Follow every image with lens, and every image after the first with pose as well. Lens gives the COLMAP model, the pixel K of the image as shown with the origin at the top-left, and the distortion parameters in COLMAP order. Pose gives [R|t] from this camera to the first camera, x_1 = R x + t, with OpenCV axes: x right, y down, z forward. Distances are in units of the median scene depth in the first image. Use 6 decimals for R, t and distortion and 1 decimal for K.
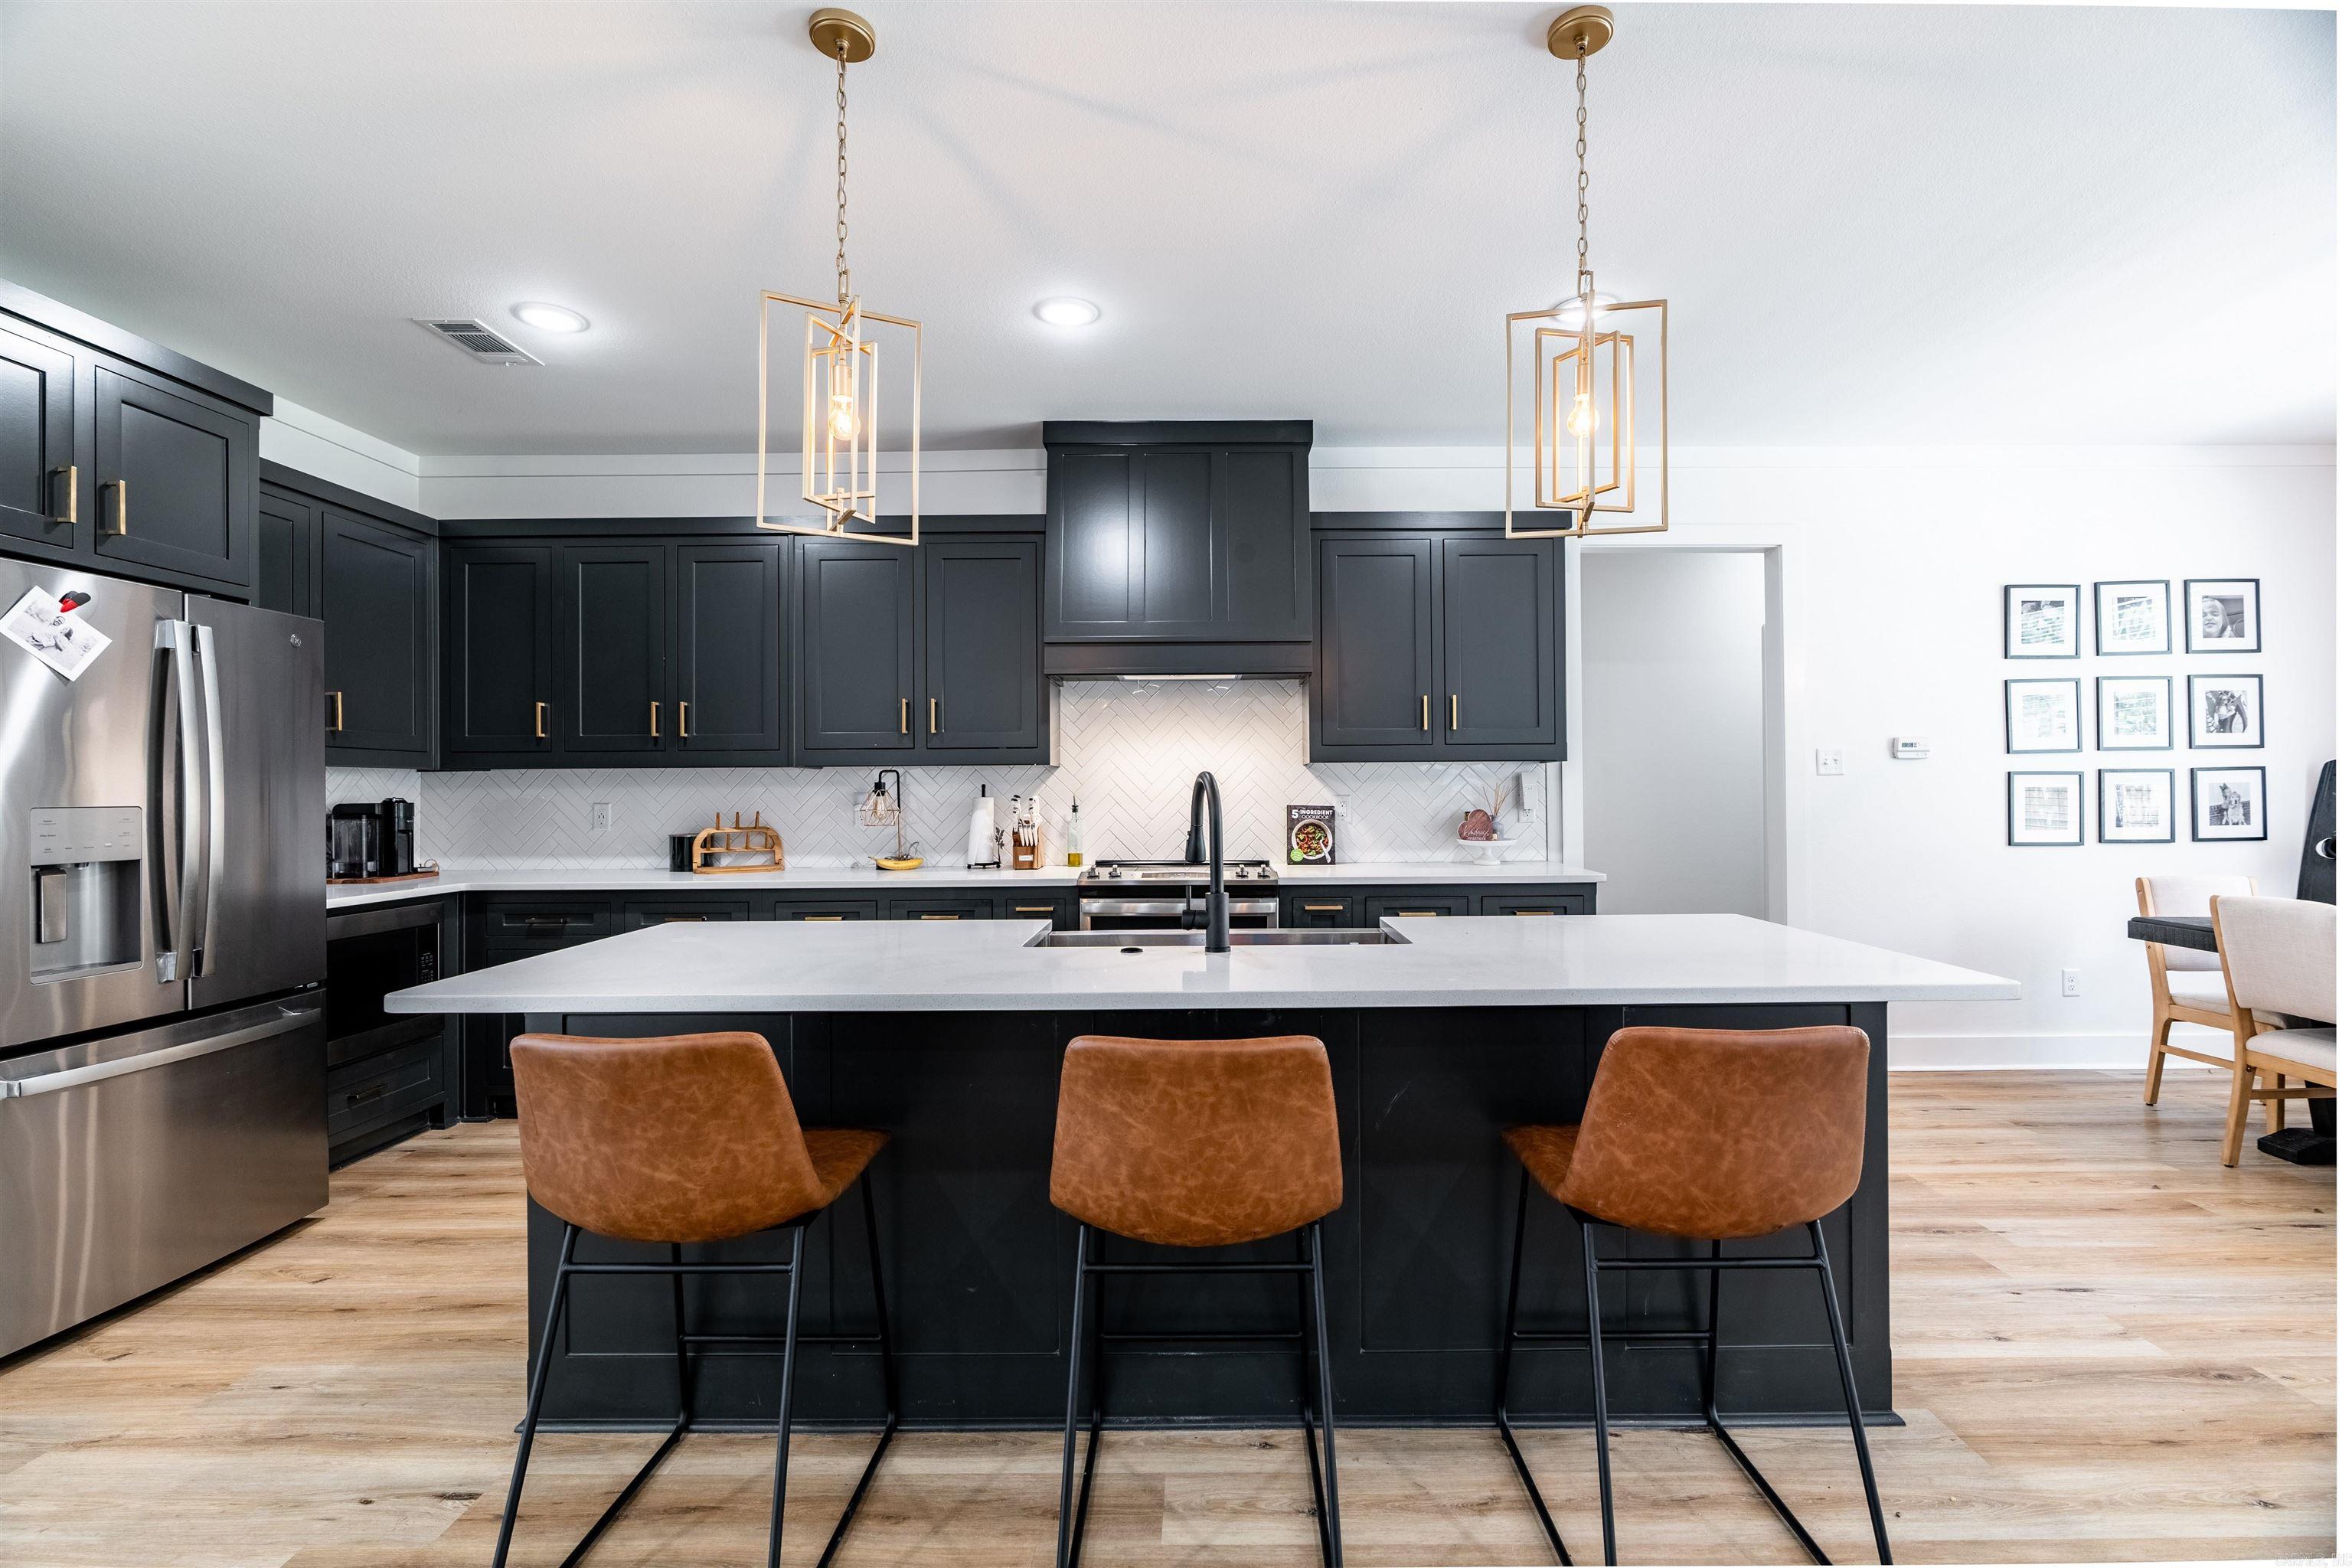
lens RADIAL K [[1063.2, 0, 1207.5], [0, 1063.2, 781.7], [0, 0, 1]] dist [-0.007710, 0.002218]
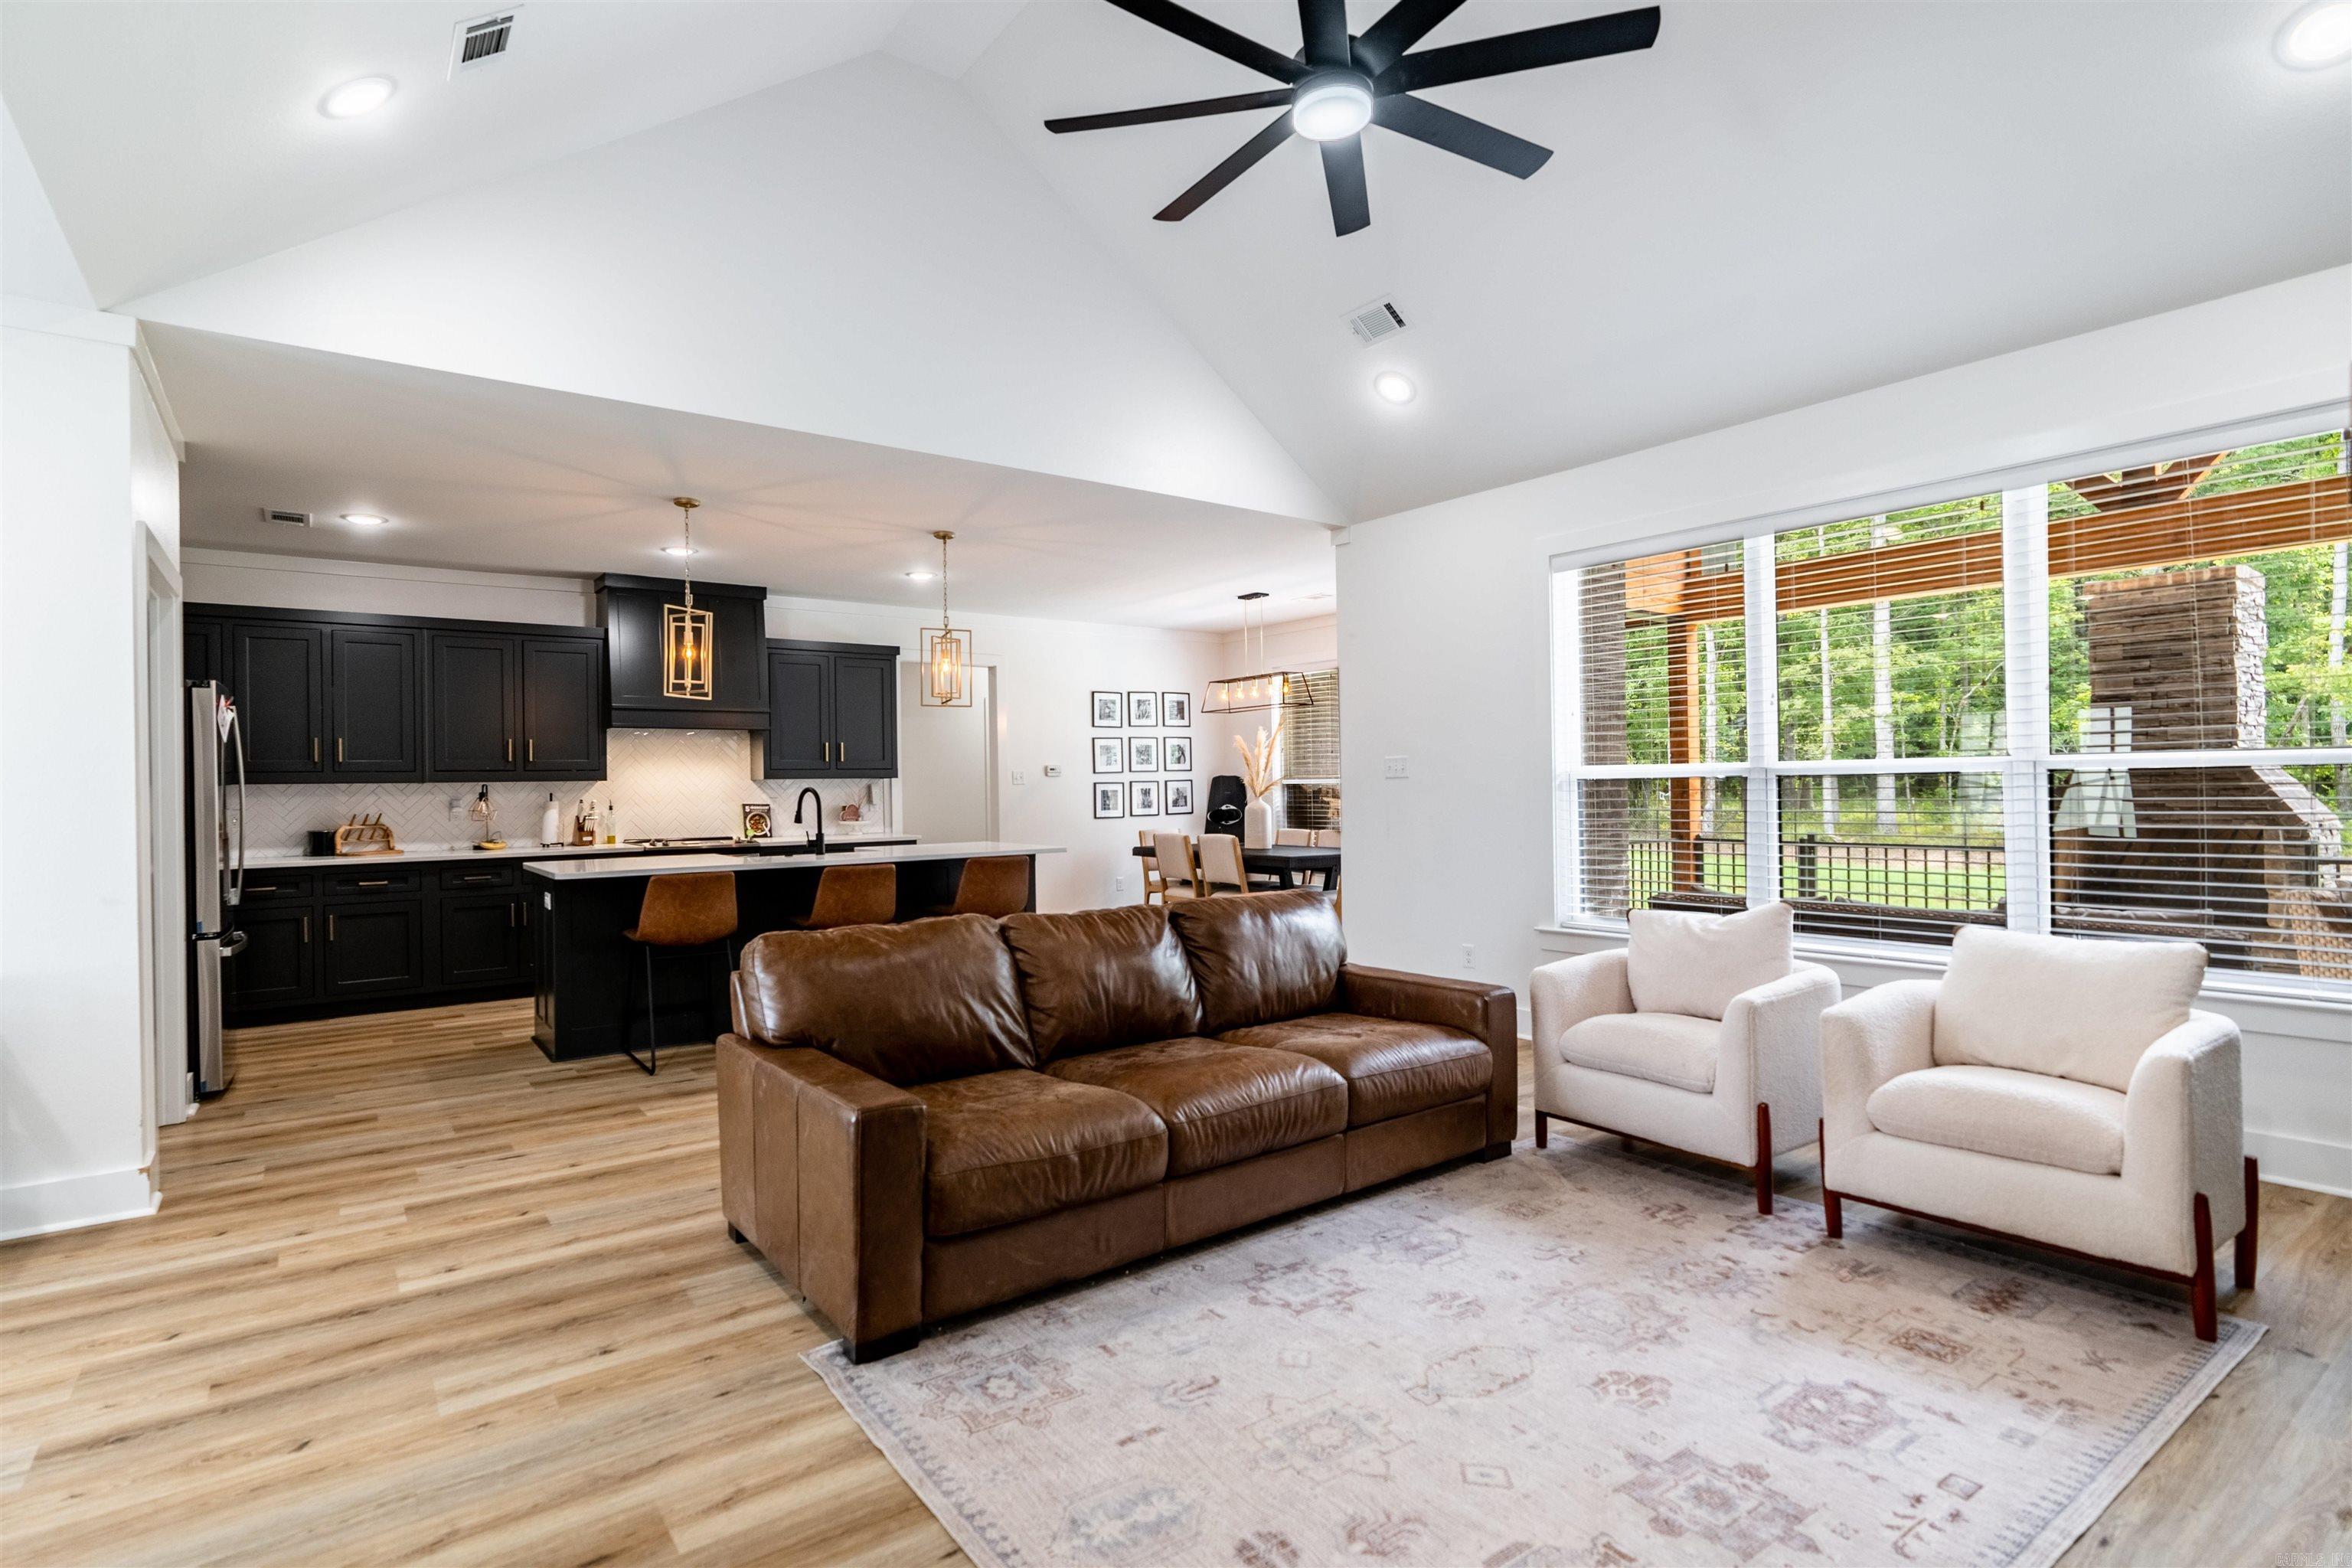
lens RADIAL K [[1126.3, 0, 1089.3], [0, 1126.3, 797.3], [0, 0, 1]] dist [-0.005728, 0.002376]
pose [[0.829125, -0.011198, 0.558951, -0.483175], [0.005058, 0.999909, 0.012530, -0.008142], [-0.559041, -0.007562, 0.829106, -0.822015]]
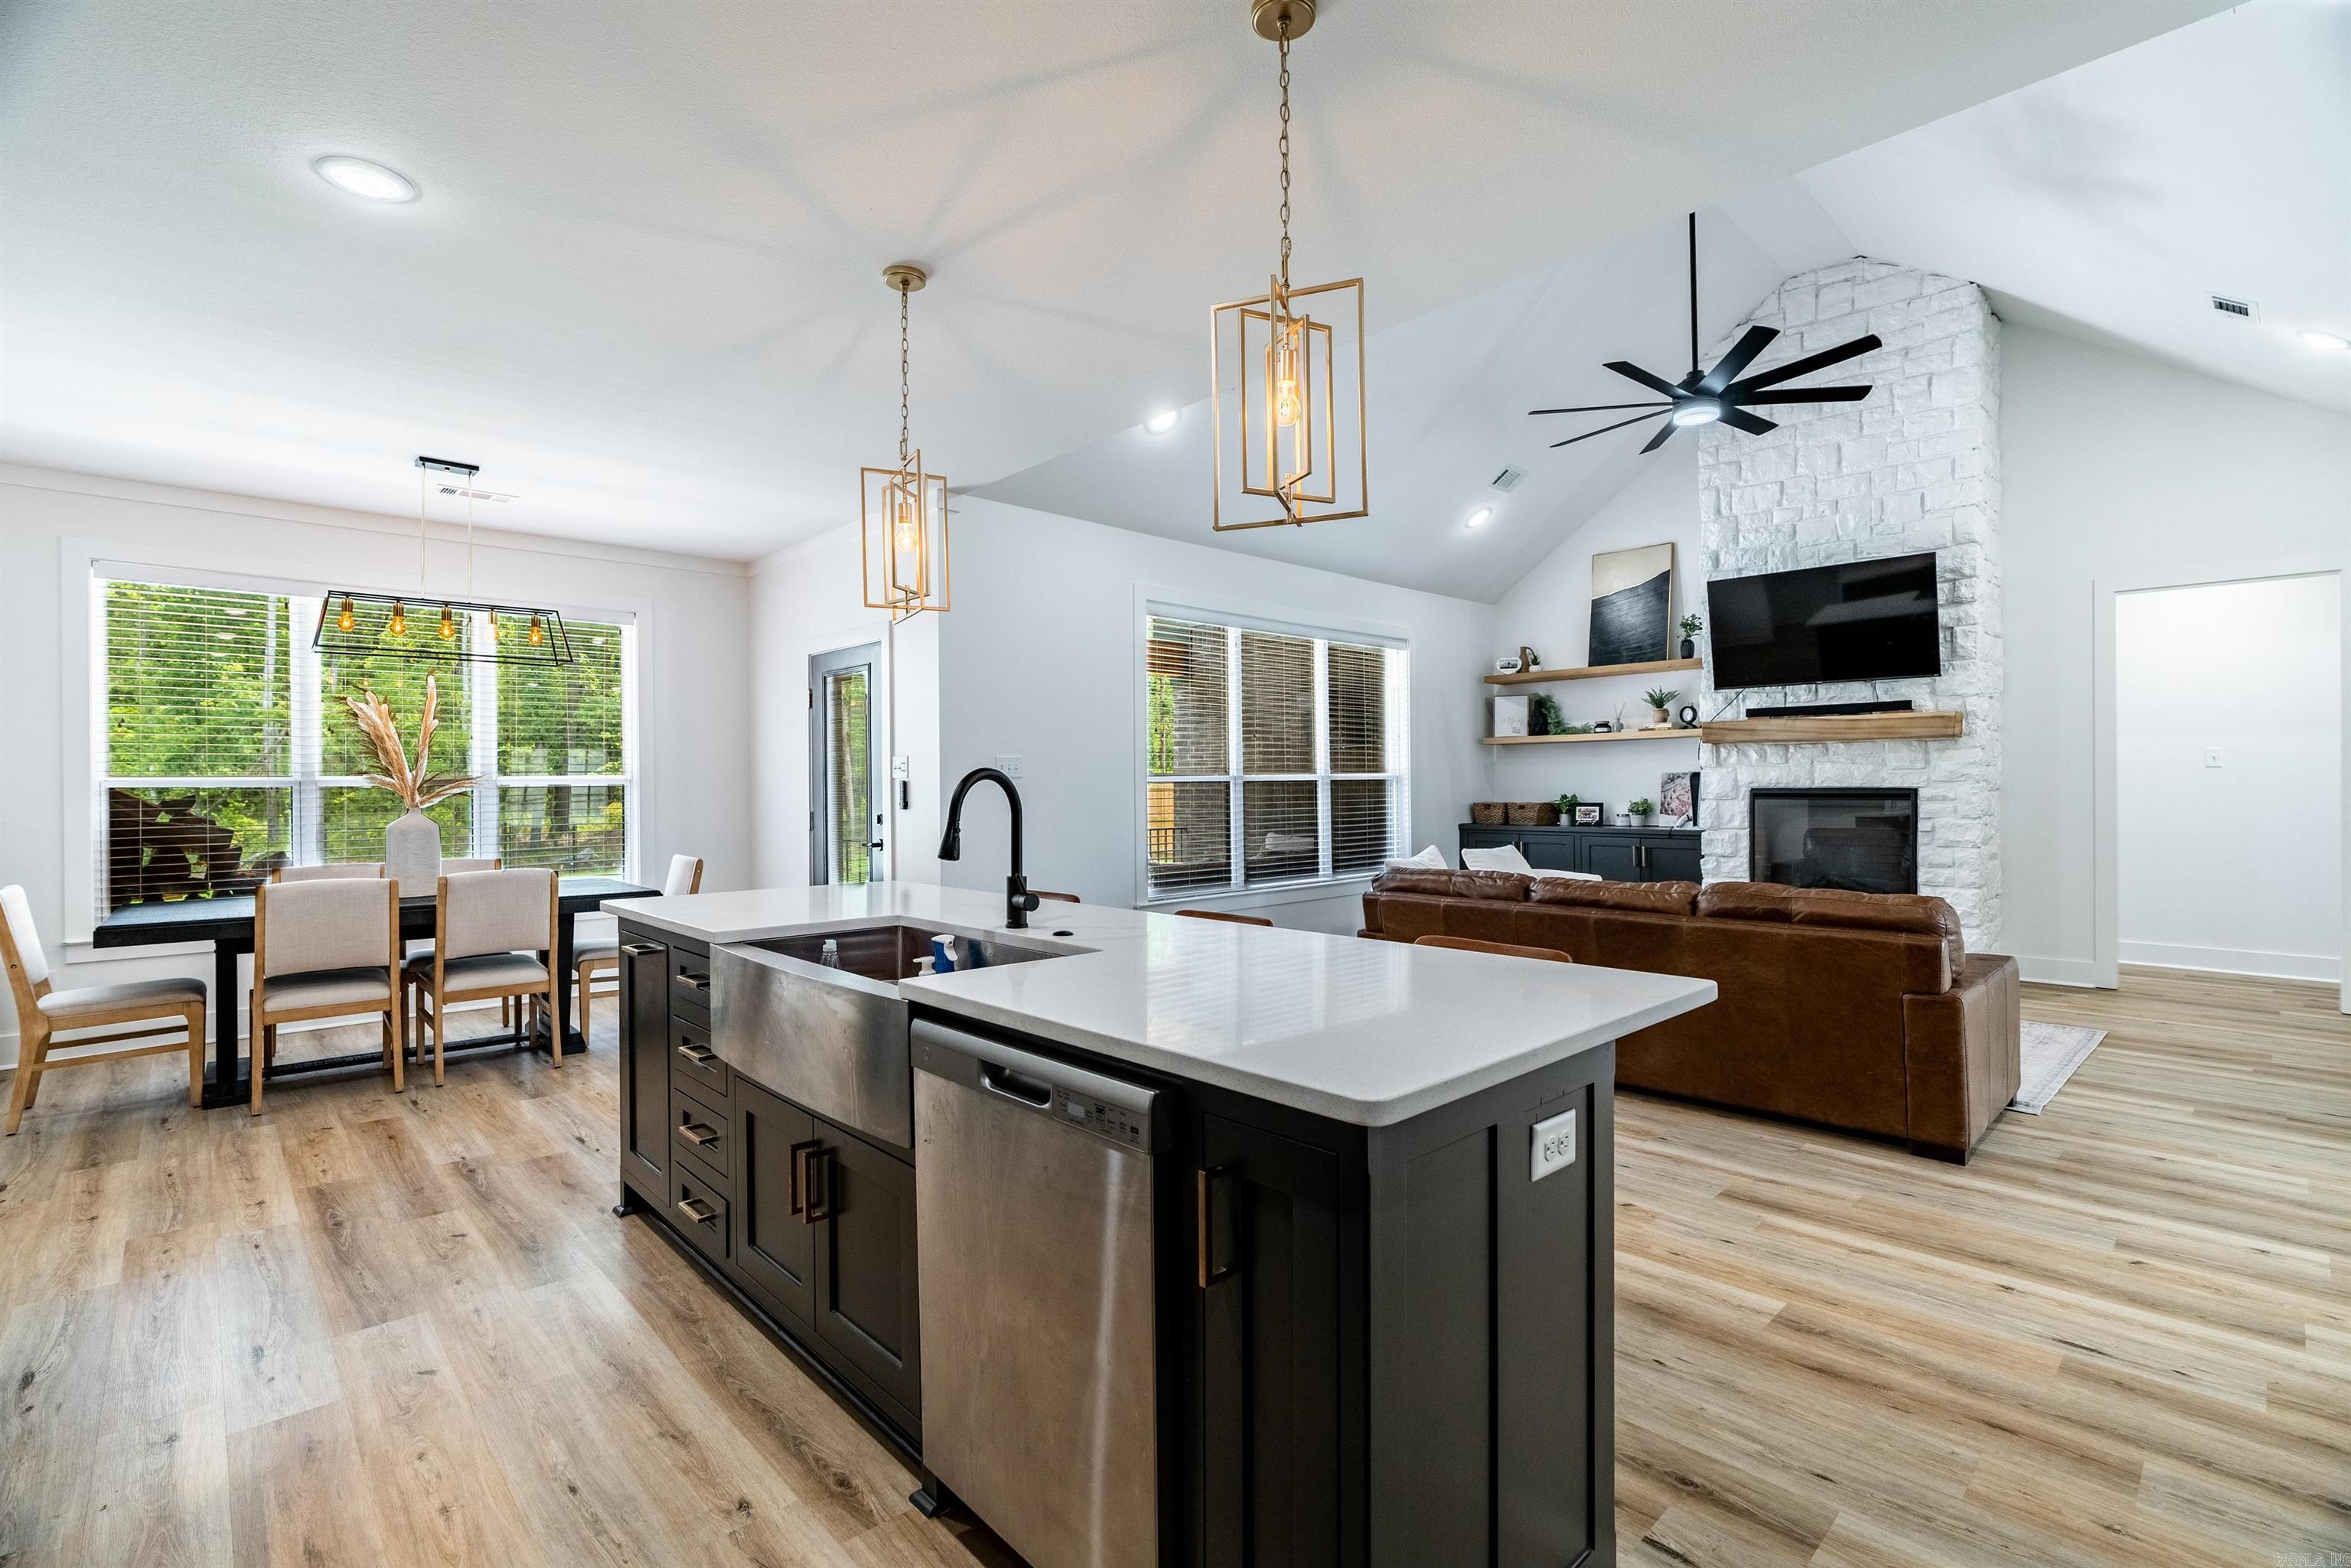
lens RADIAL K [[1062.7, 0, 1178.1], [0, 1062.7, 787.4], [0, 0, 1]] dist [-0.007710, 0.002218]
pose [[-0.682476, 0.010370, 0.730834, -0.449533], [0.005161, 0.999943, -0.009369, 0.010956], [-0.730890, -0.002622, -0.682491, 0.793339]]
